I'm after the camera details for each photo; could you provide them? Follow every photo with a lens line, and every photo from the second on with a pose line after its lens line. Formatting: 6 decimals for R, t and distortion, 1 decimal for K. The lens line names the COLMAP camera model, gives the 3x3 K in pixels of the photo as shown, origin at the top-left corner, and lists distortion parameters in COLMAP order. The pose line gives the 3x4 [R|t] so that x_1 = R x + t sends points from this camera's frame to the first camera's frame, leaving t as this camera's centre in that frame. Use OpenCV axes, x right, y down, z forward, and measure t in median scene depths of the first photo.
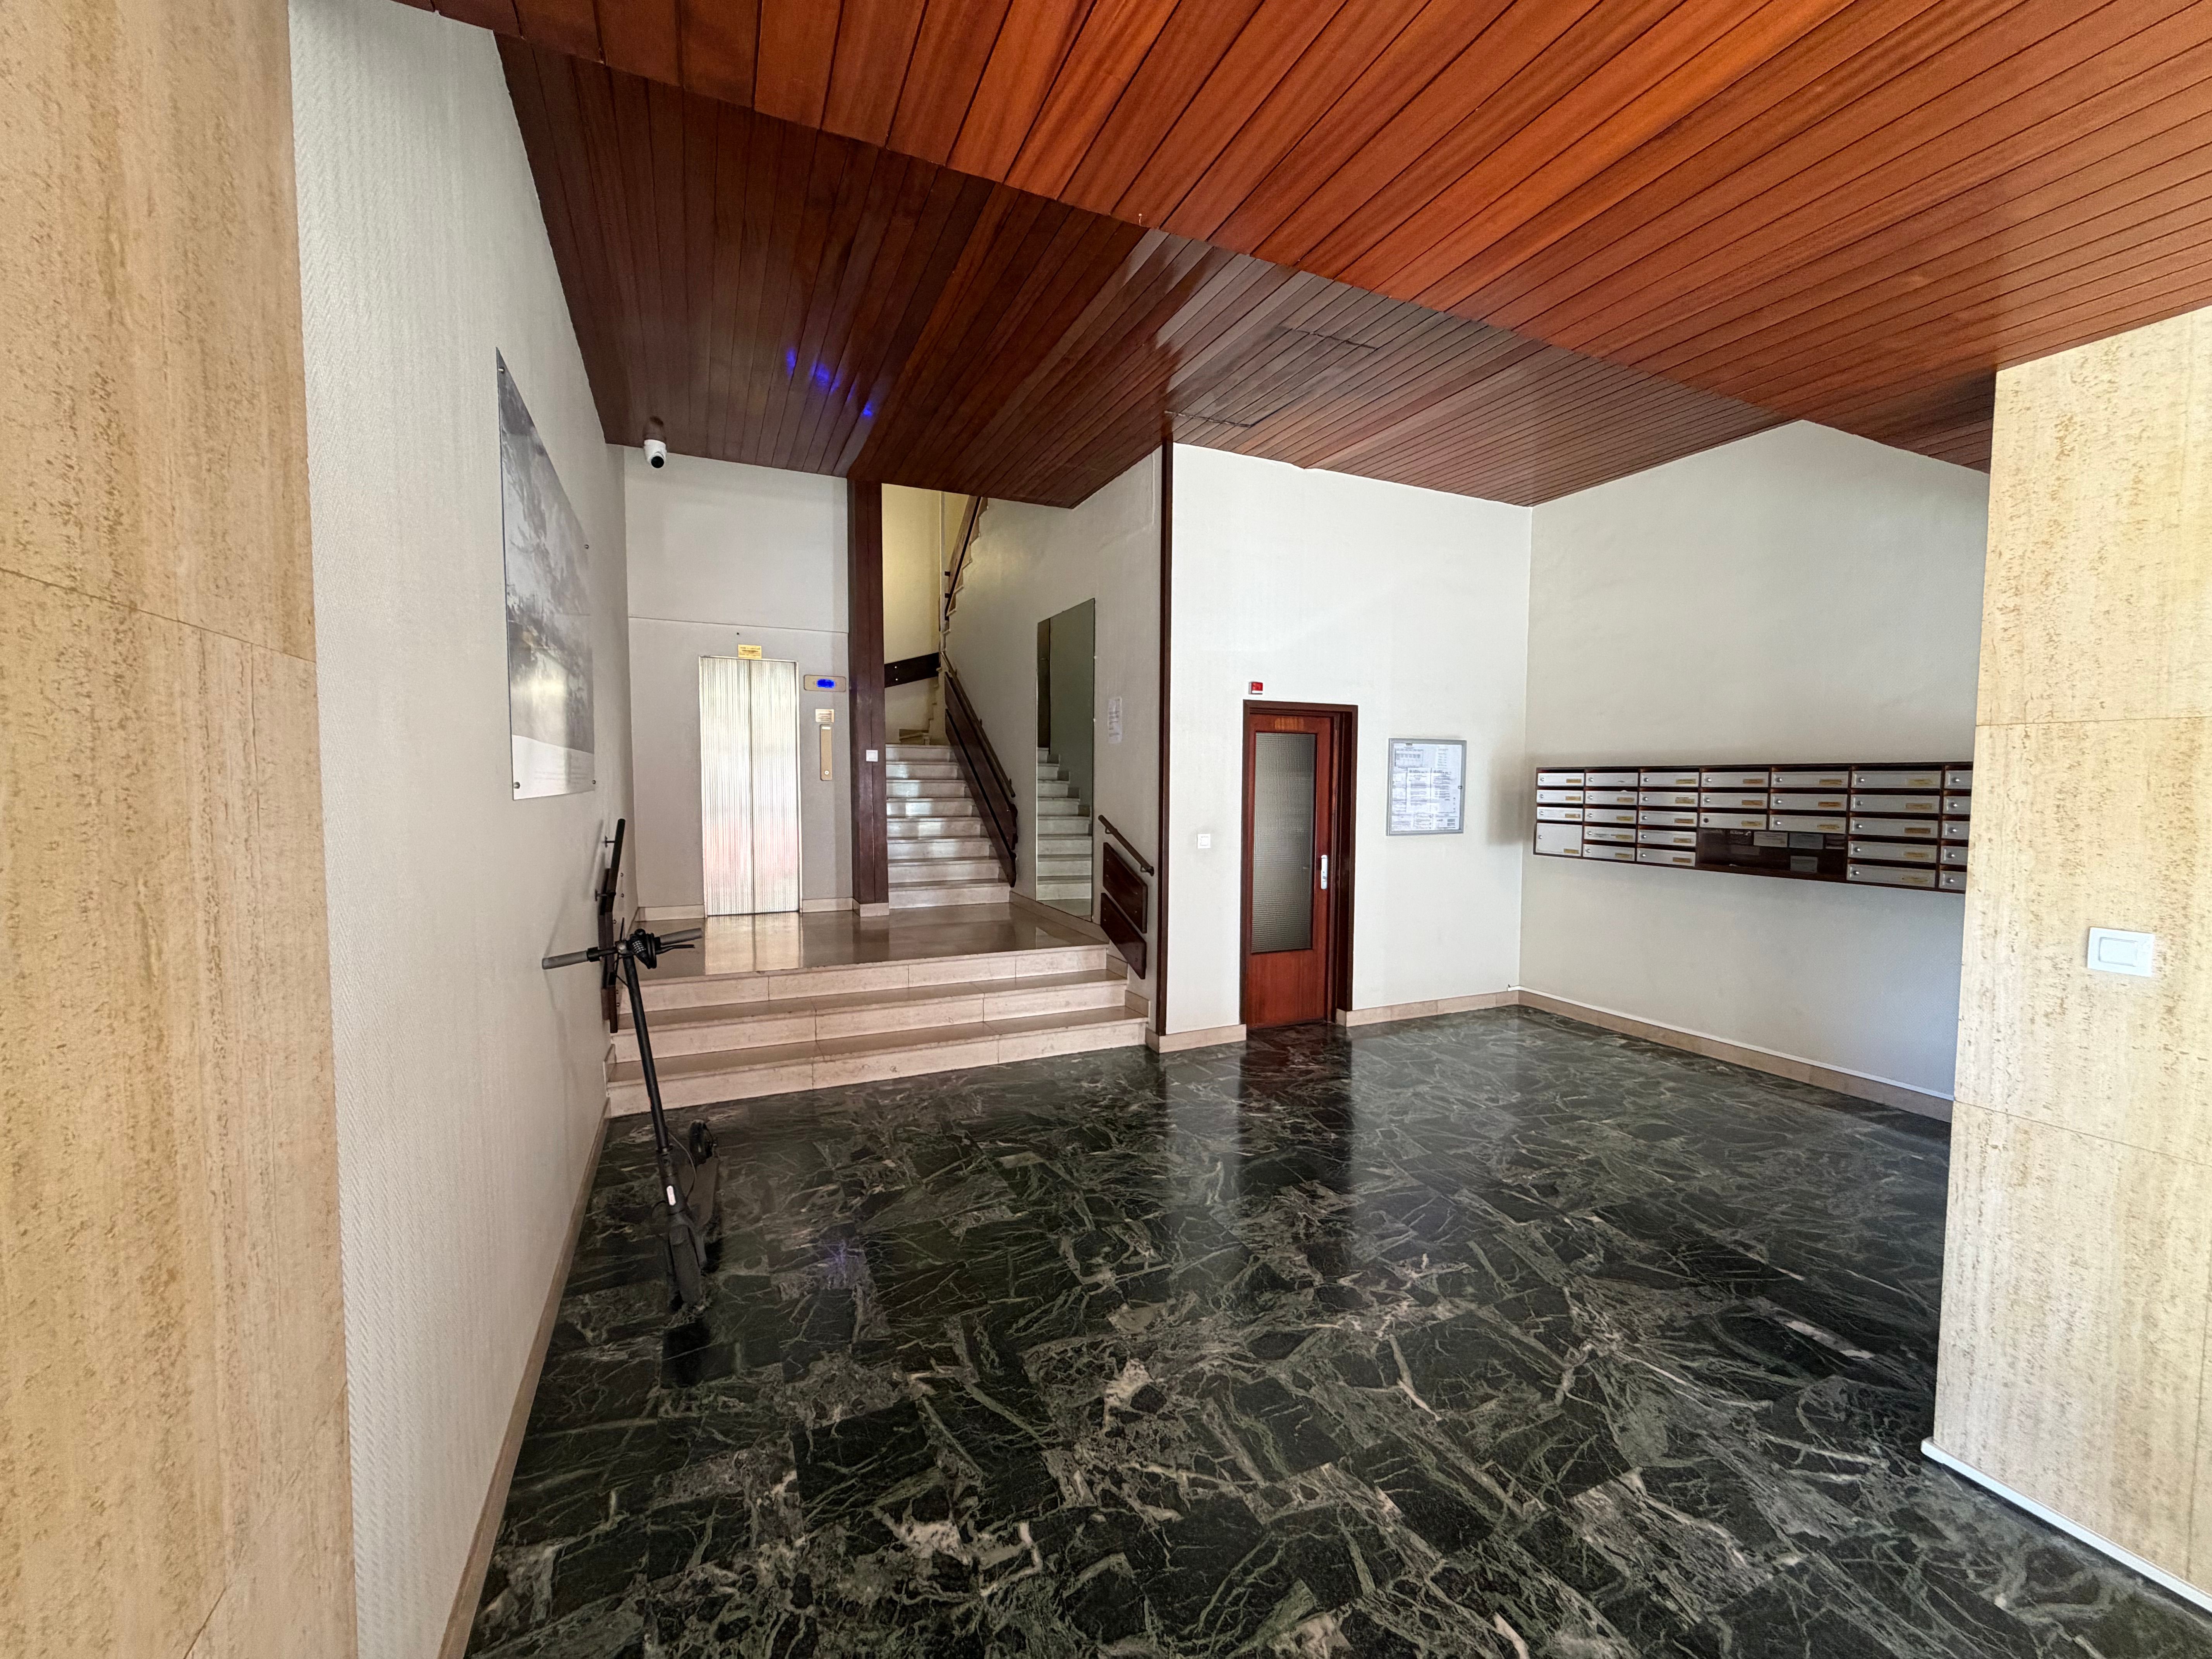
lens RADIAL K [[888.2, 0, 1099.2], [0, 888.2, 830.1], [0, 0, 1]] dist [0.001798, 0.000259]
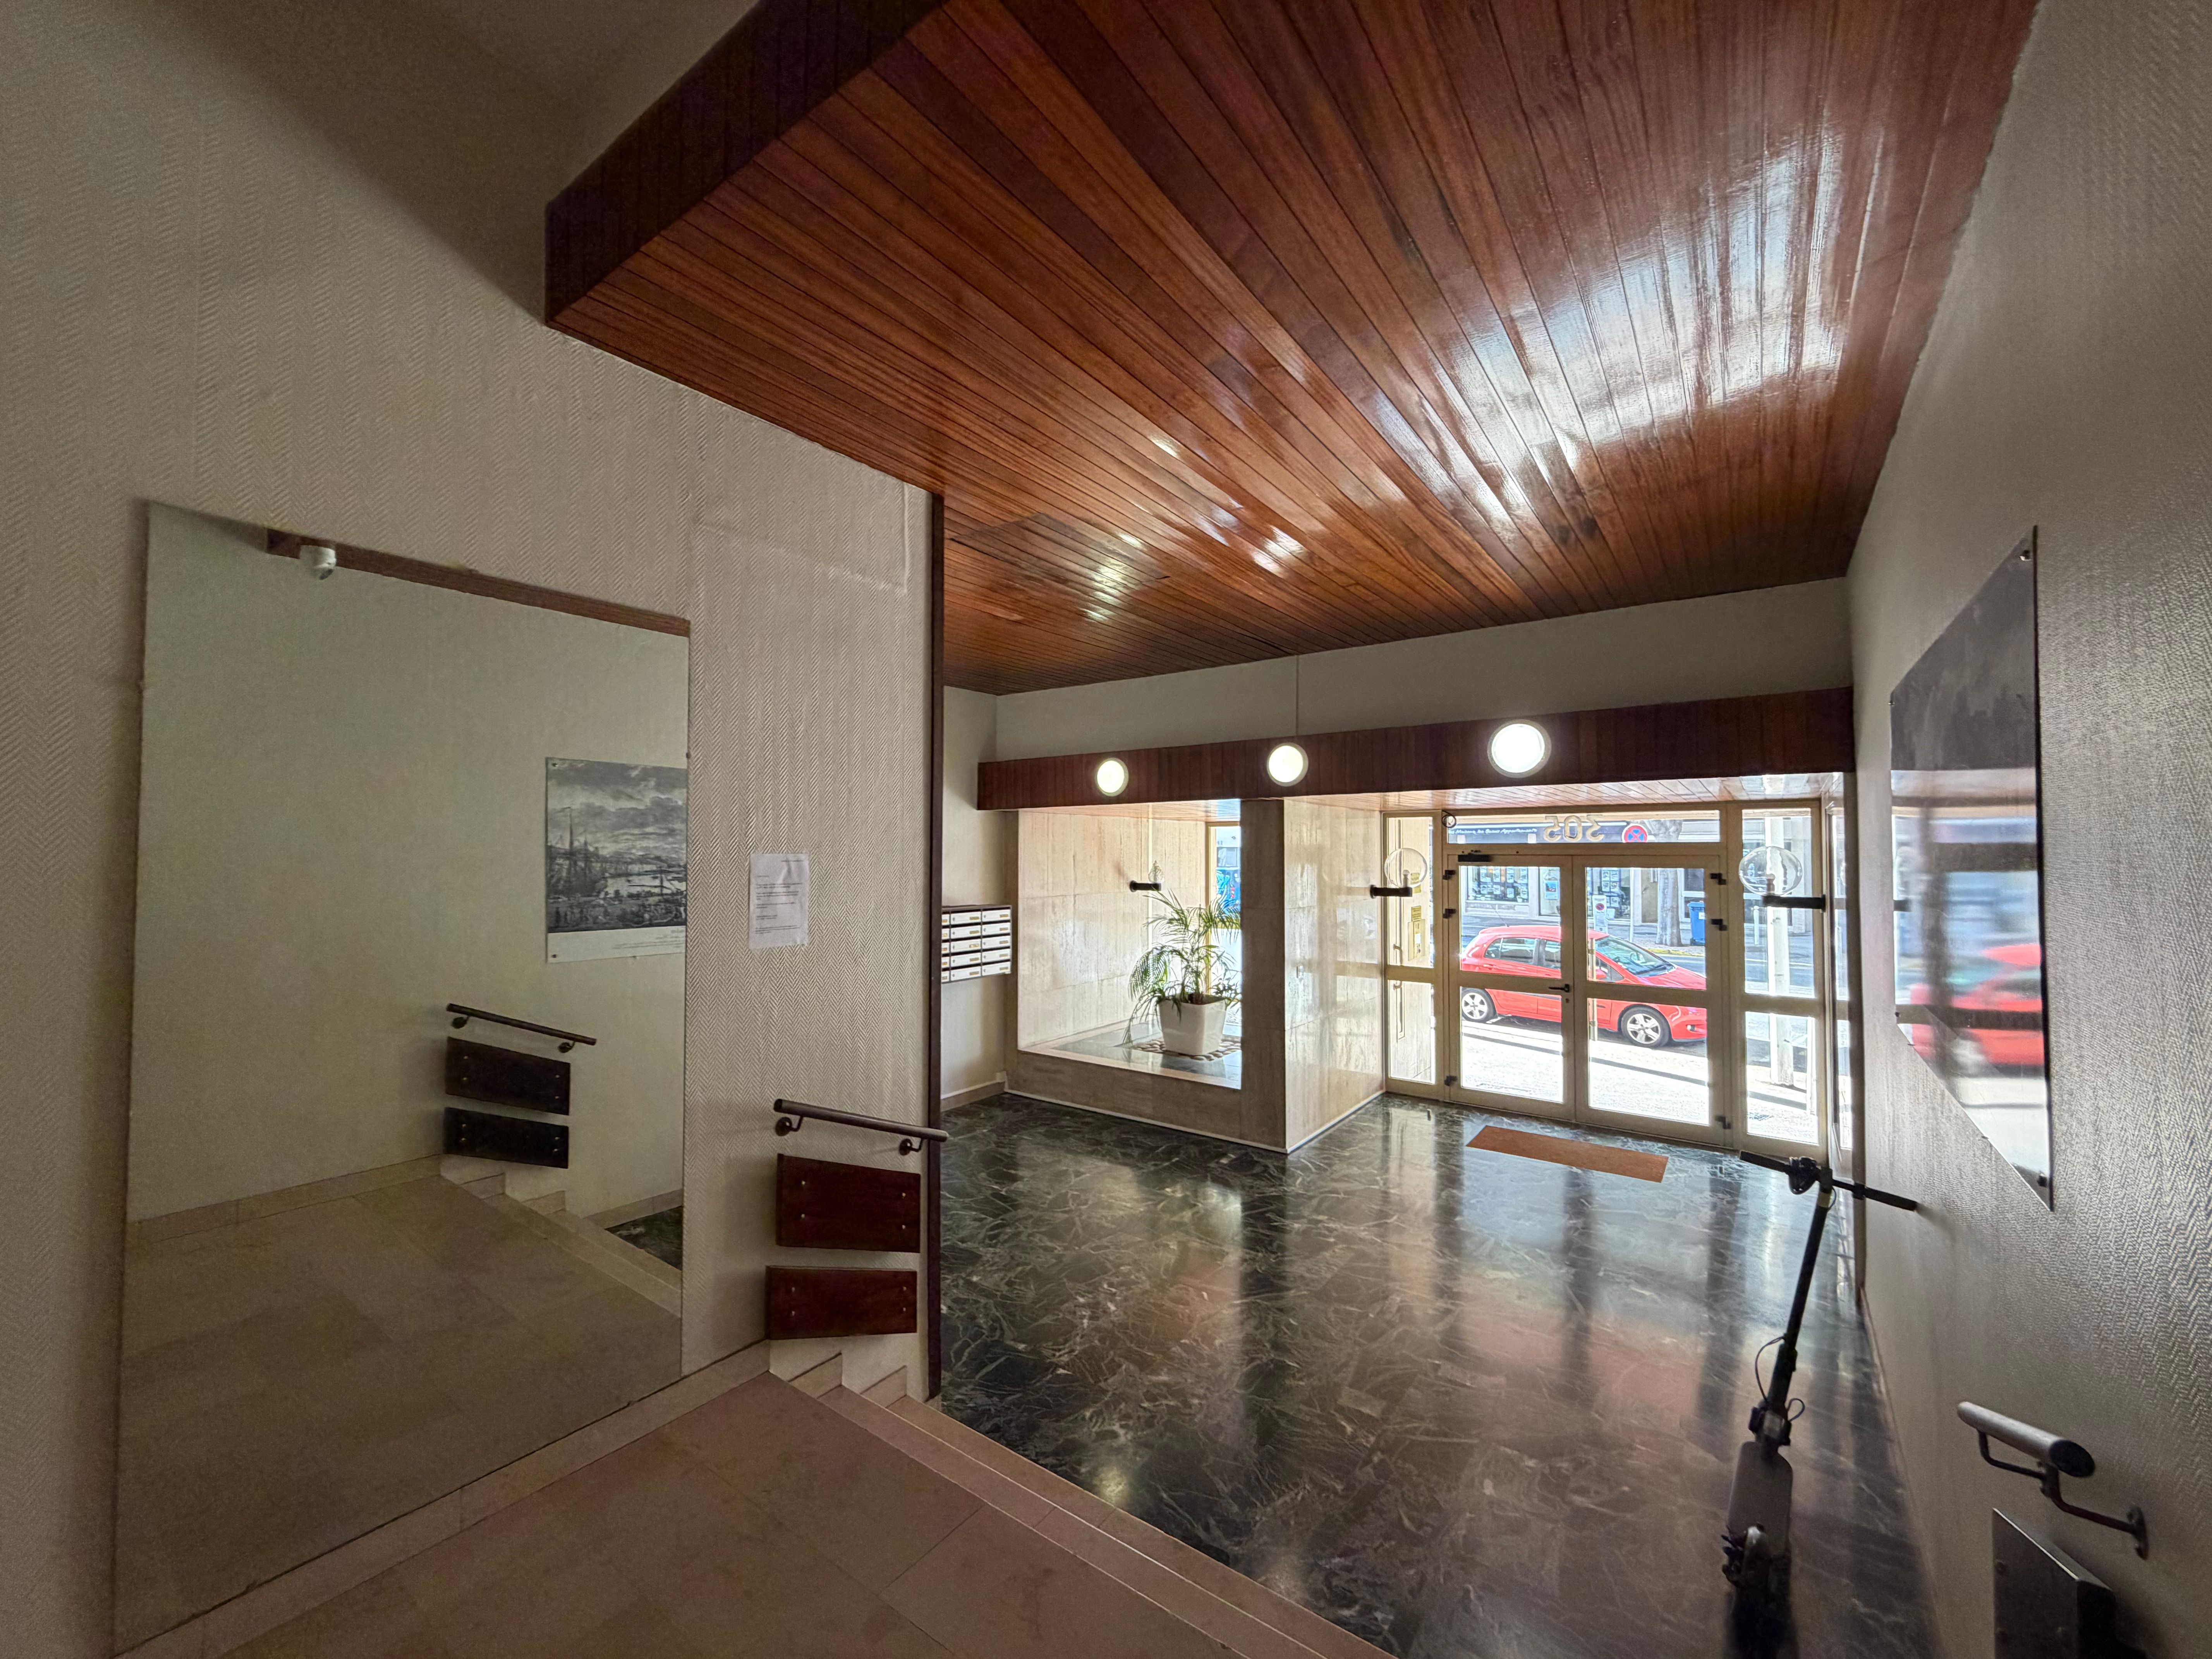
lens RADIAL K [[888.2, 0, 1099.2], [0, 888.2, 830.1], [0, 0, 1]] dist [0.001798, 0.000259]
pose [[-0.493068, 0.020538, 0.869749, -0.925820], [0.047502, 0.998866, 0.003342, -0.284227], [-0.868693, 0.042963, -0.493484, 2.008142]]
